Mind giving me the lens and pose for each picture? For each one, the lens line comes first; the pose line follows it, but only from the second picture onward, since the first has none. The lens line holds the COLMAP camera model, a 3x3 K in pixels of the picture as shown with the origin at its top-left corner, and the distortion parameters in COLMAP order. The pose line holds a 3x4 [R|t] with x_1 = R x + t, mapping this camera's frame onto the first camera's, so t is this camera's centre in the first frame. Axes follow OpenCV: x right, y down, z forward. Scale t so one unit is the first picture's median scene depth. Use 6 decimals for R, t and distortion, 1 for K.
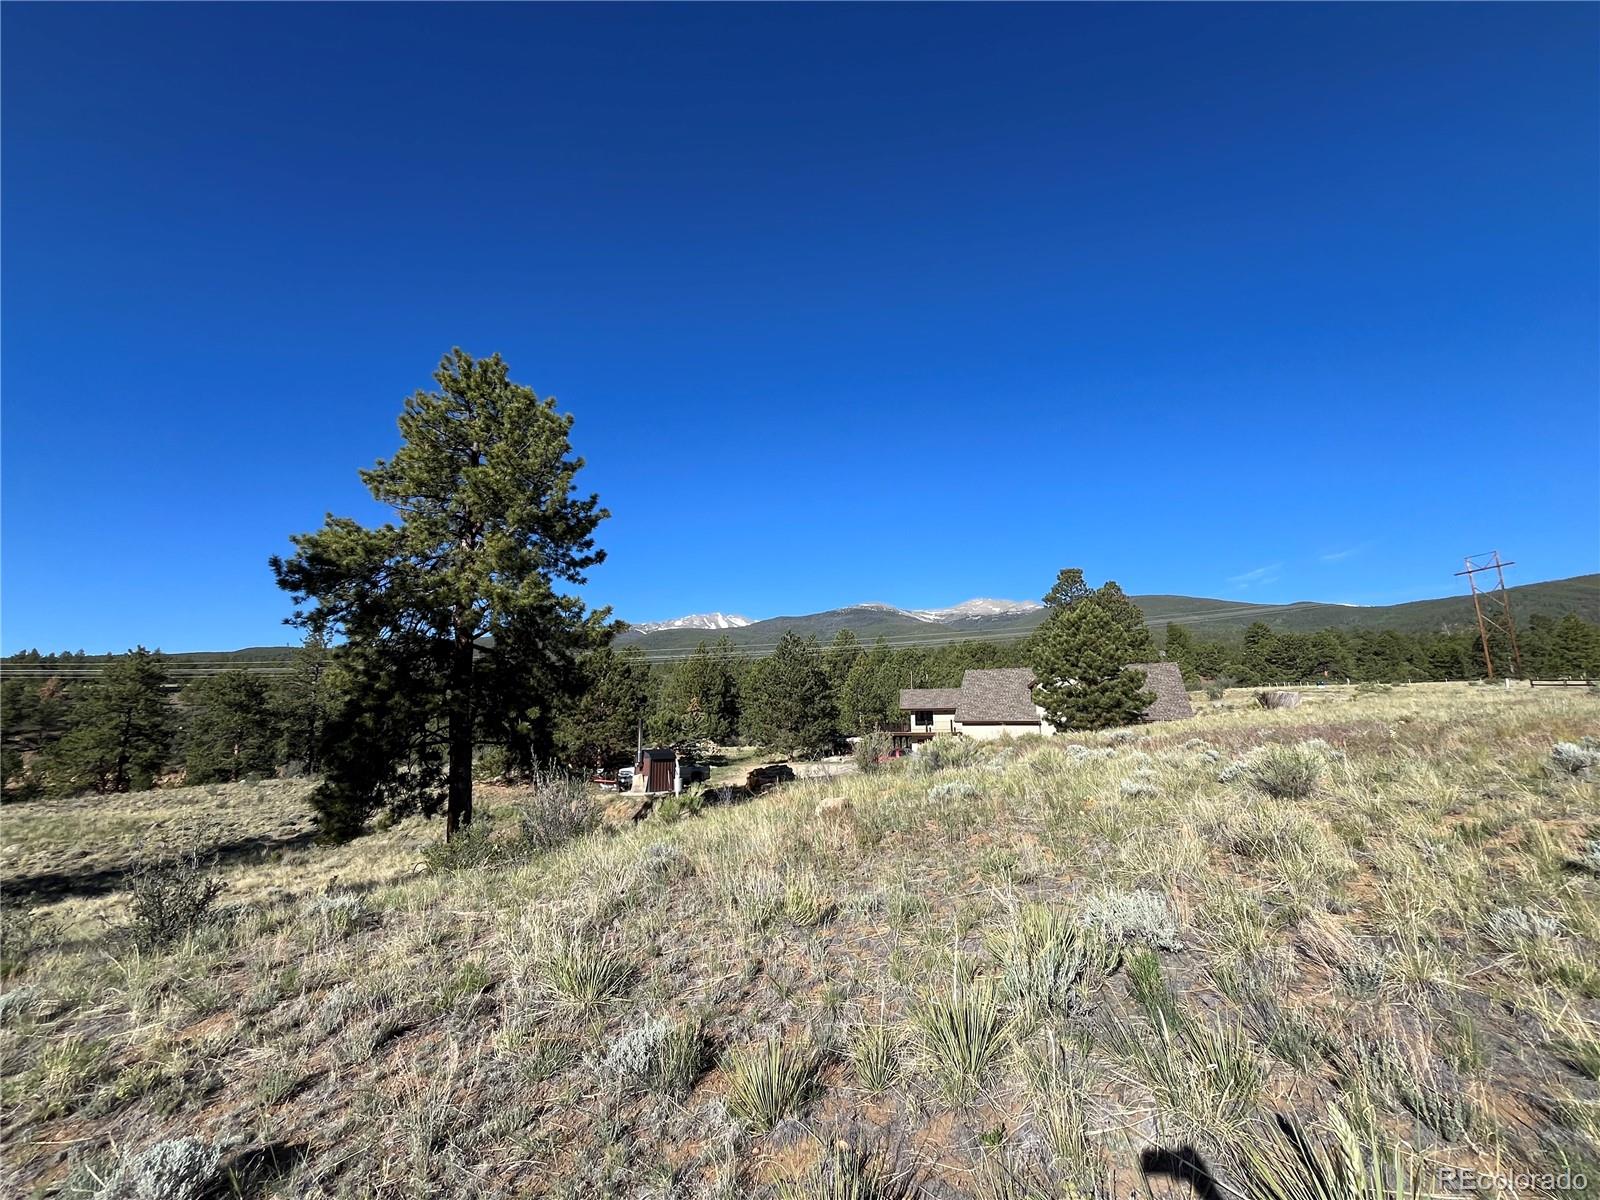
lens RADIAL K [[674.4, 0, 800.6], [0, 674.4, 596.3], [0, 0, 1]] dist [-0.001349, -0.001083]
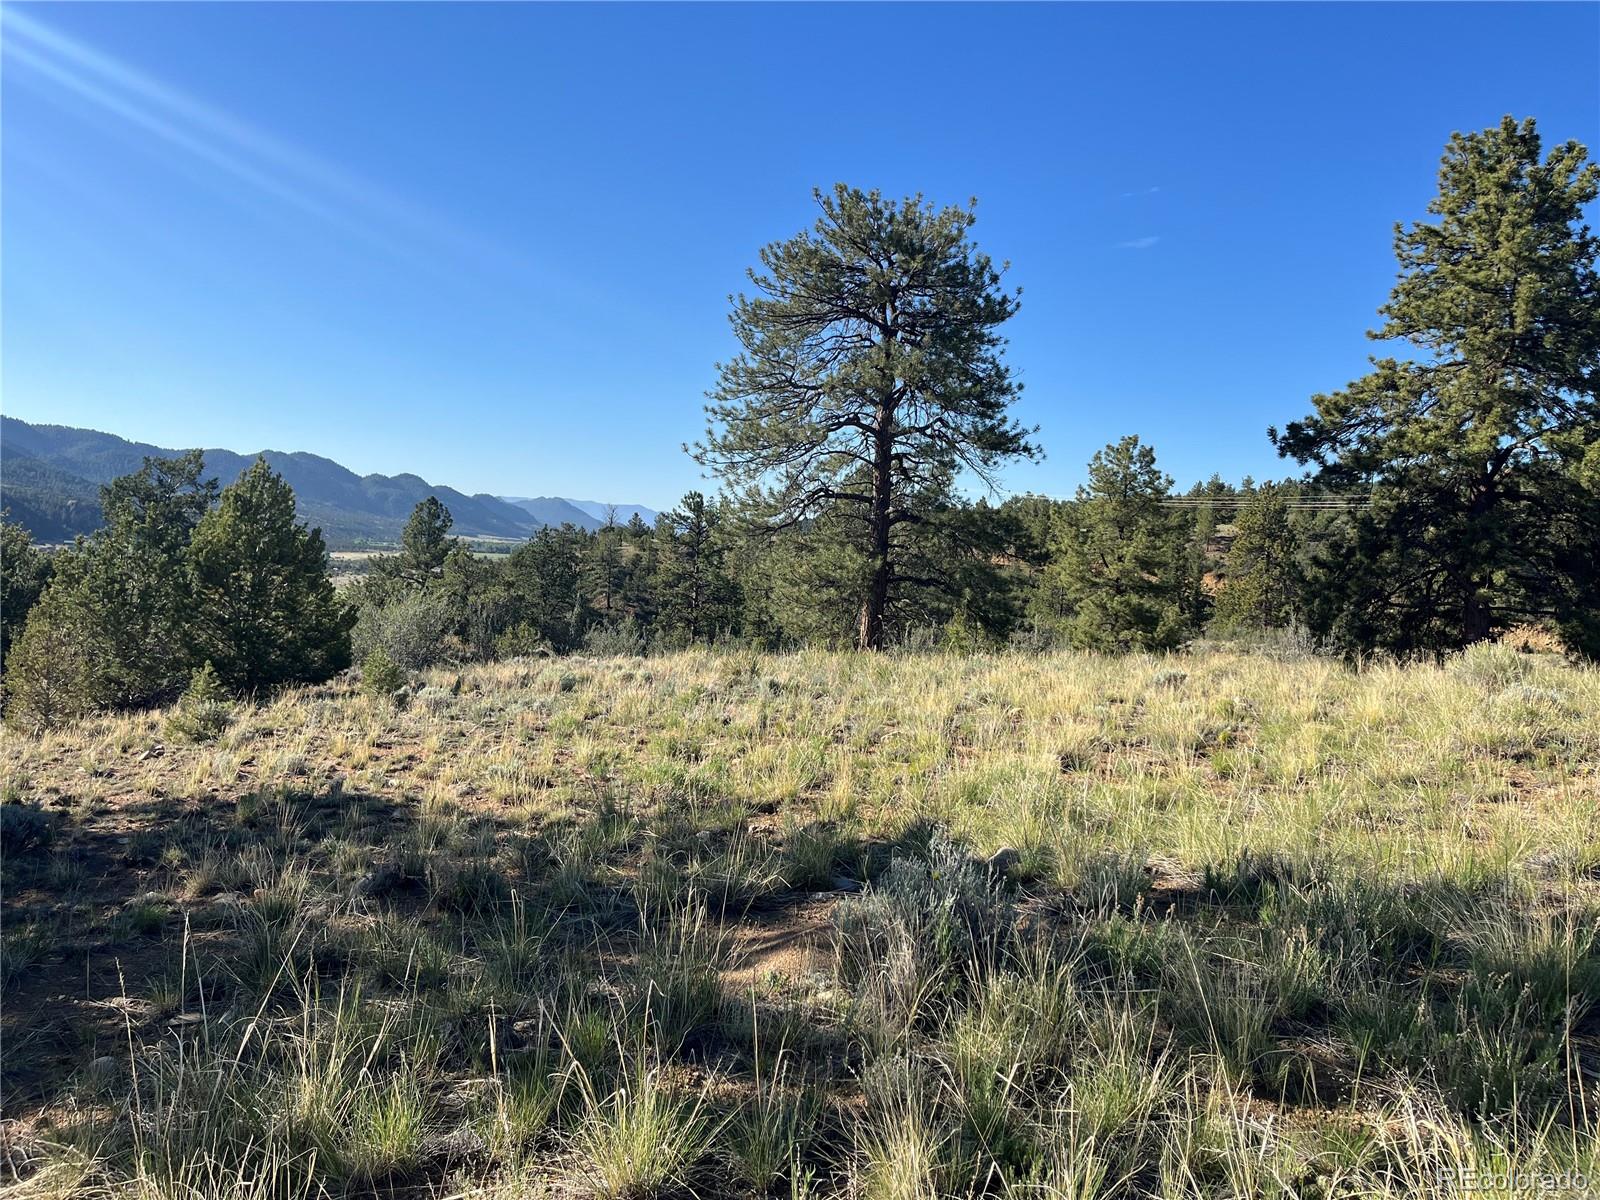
lens RADIAL K [[1201.0, 0, 803.1], [0, 1201.0, 585.9], [0, 0, 1]] dist [0.073126, -0.094937]
pose [[0.168780, 0.056950, -0.984007, 0.834660], [0.135682, 0.987483, 0.080424, -0.050722], [0.976270, -0.147086, 0.158940, -0.087603]]
